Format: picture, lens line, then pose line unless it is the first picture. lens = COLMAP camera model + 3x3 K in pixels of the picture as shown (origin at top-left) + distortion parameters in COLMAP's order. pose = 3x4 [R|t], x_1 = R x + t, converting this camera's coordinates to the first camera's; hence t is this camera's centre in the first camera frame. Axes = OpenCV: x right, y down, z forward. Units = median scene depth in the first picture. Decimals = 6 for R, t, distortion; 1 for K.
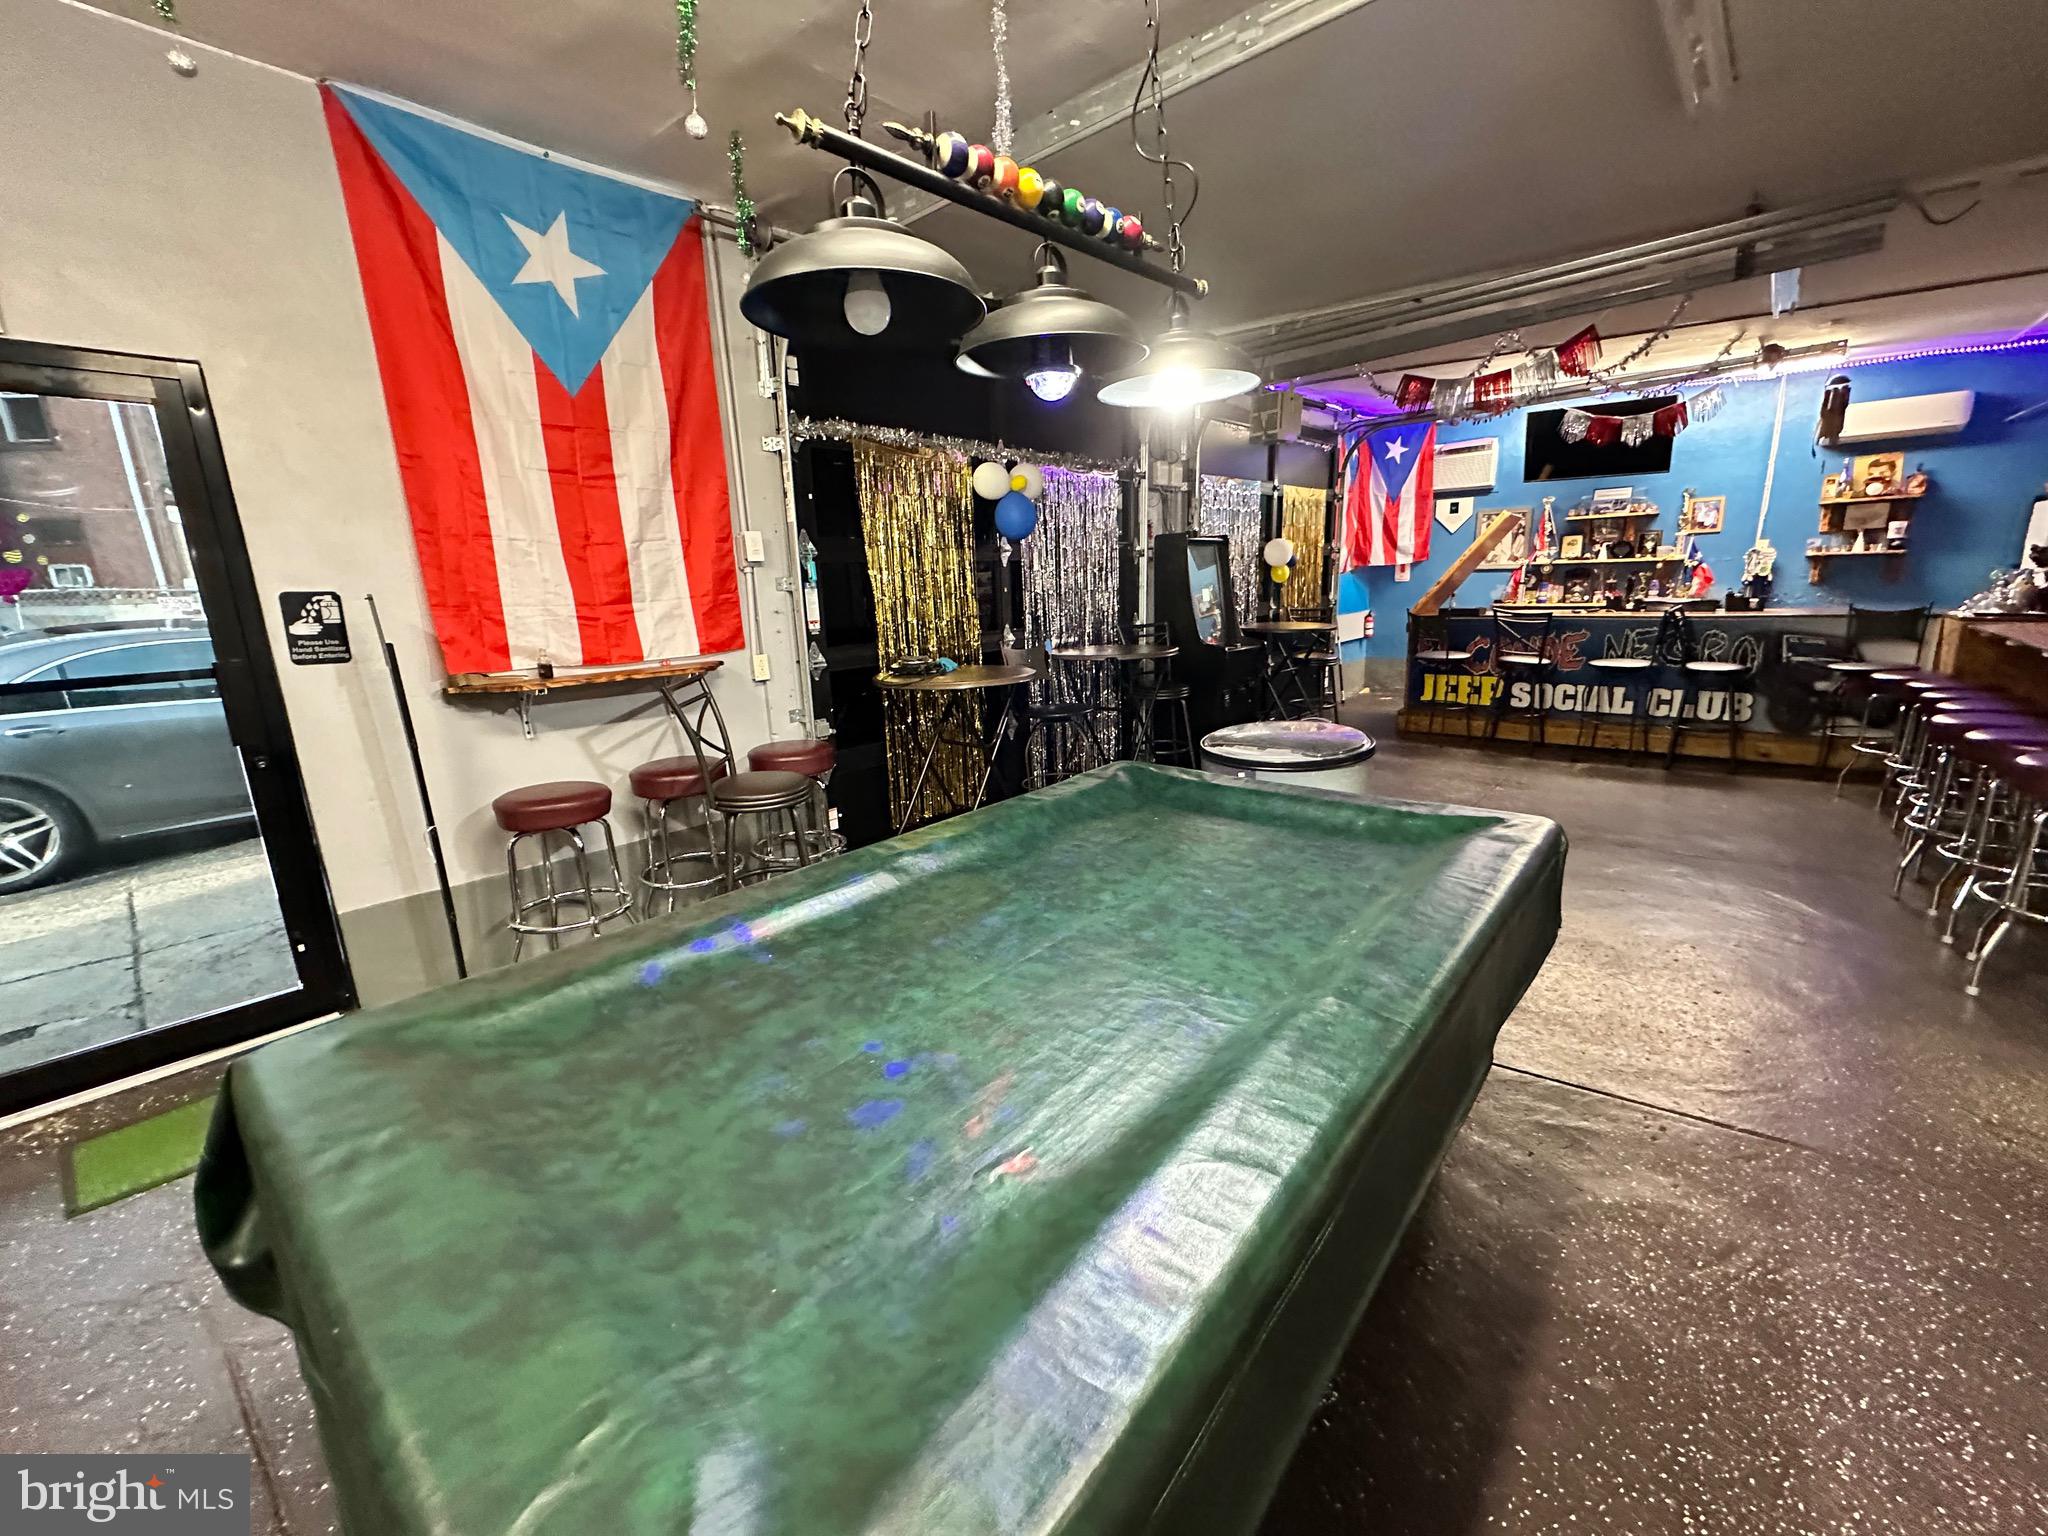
lens RADIAL K [[814.2, 0, 1023.5], [0, 814.2, 766.3], [0, 0, 1]] dist [-0.003529, 0.000626]
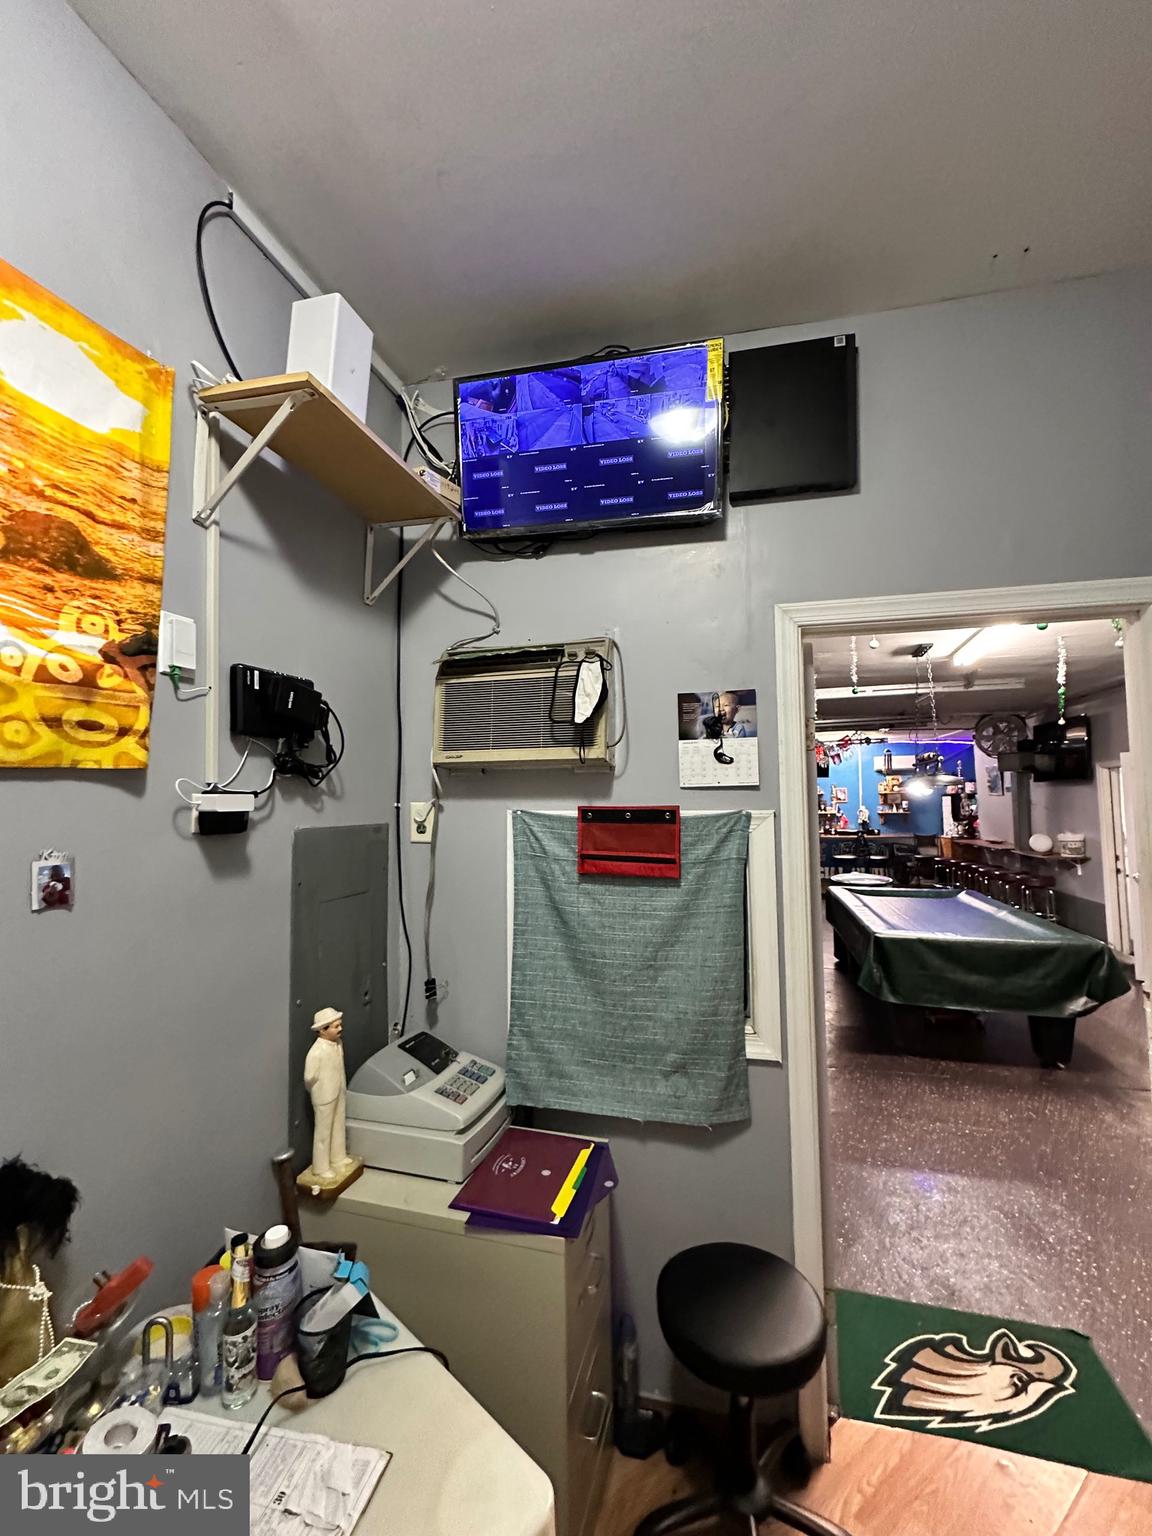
lens RADIAL K [[610.7, 0, 576.0], [0, 610.7, 768.9], [0, 0, 1]] dist [-0.003529, 0.000626]
pose [[0.903380, 0.049818, 0.425938, -0.644774], [0.074408, 0.959956, -0.270089, 0.043439], [-0.422337, 0.275686, 0.863498, -0.244635]]
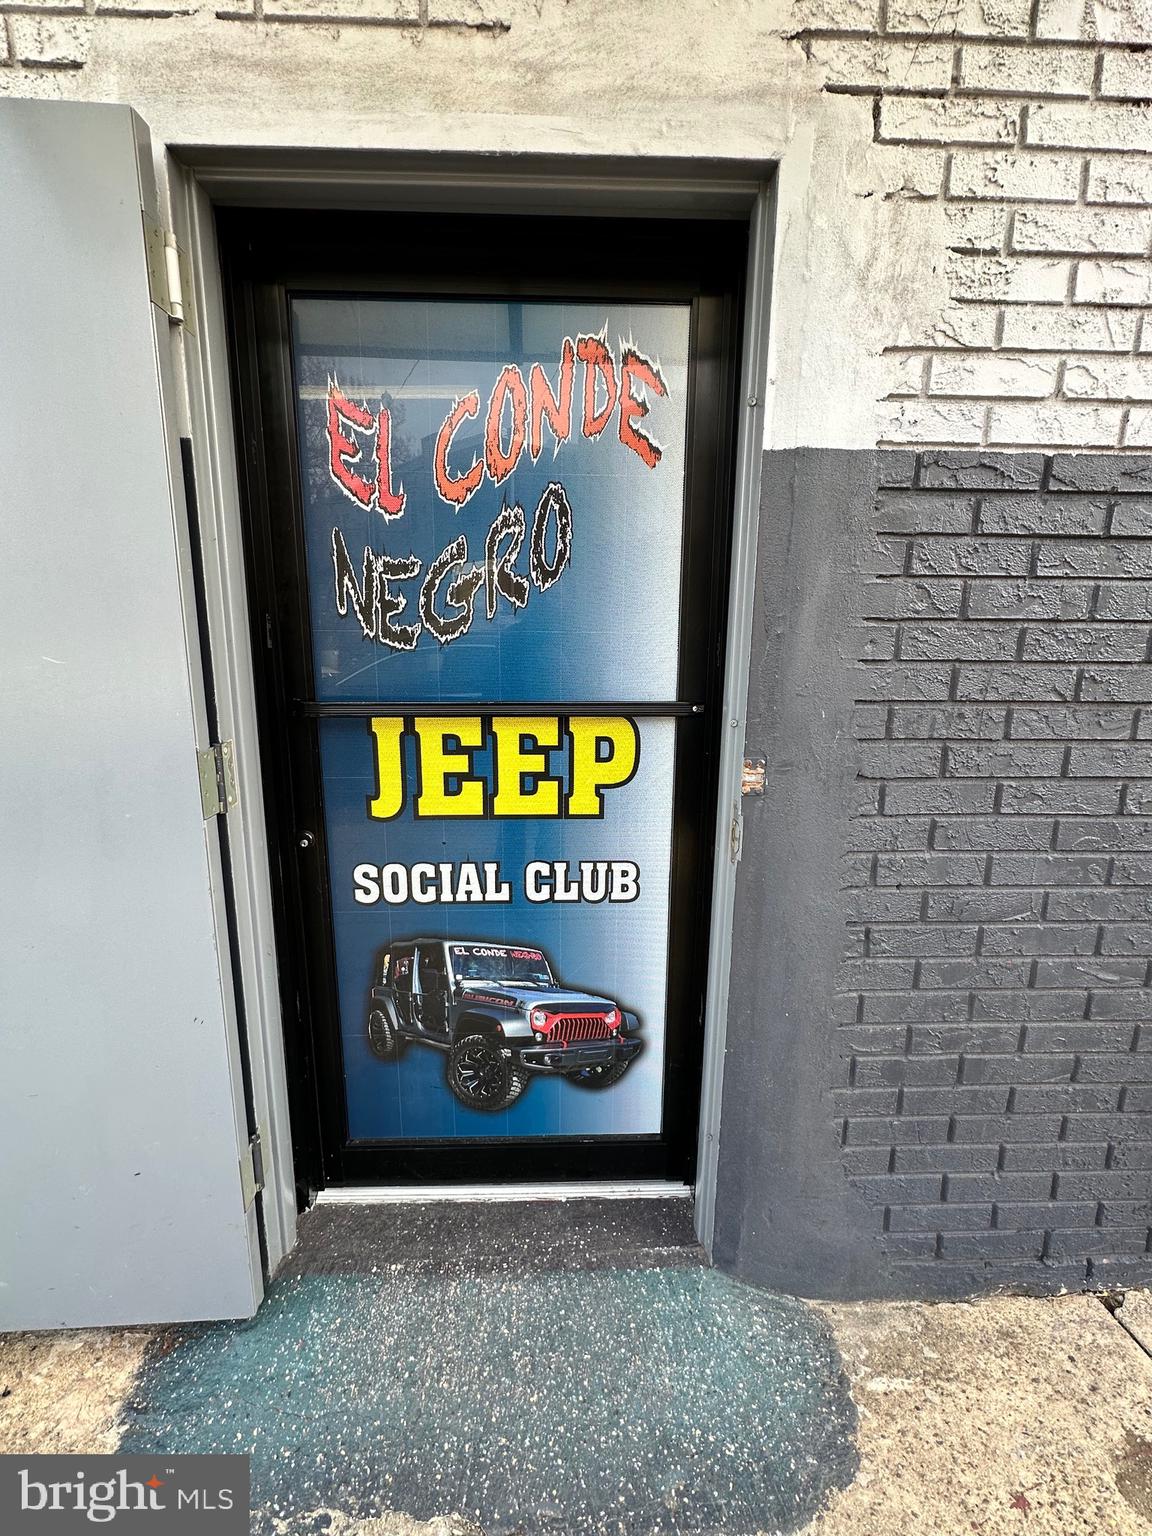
lens RADIAL K [[679.2, 0, 574.8], [0, 679.2, 770.3], [0, 0, 1]] dist [0.002225, 0.001107]
pose [[0.727653, -0.099584, 0.678679, 0.577774], [0.121966, 0.992423, 0.014853, -0.213382], [-0.675016, 0.071968, 0.734285, 0.502741]]
